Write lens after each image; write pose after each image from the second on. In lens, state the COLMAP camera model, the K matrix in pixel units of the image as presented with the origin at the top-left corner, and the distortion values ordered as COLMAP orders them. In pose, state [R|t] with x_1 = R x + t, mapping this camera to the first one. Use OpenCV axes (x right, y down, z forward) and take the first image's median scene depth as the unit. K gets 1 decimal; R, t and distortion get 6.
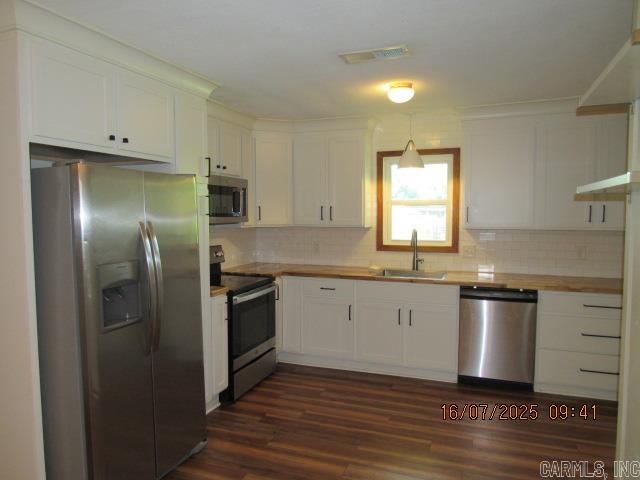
lens RADIAL K [[459.1, 0, 317.3], [0, 459.1, 232.7], [0, 0, 1]] dist [-0.029364, 0.009578]
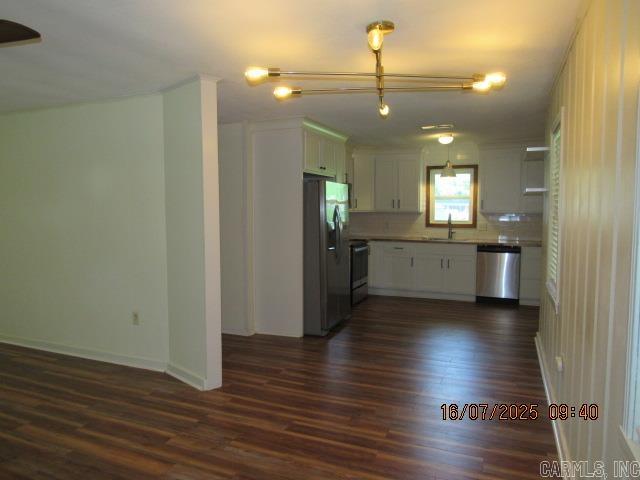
lens RADIAL K [[459.1, 0, 315.3], [0, 459.1, 227.6], [0, 0, 1]] dist [-0.029364, 0.009578]
pose [[0.999181, 0.005623, -0.040061, -0.208530], [-0.005670, 0.999983, -0.001070, 0.047878], [0.040054, 0.001296, 0.999197, -0.676435]]
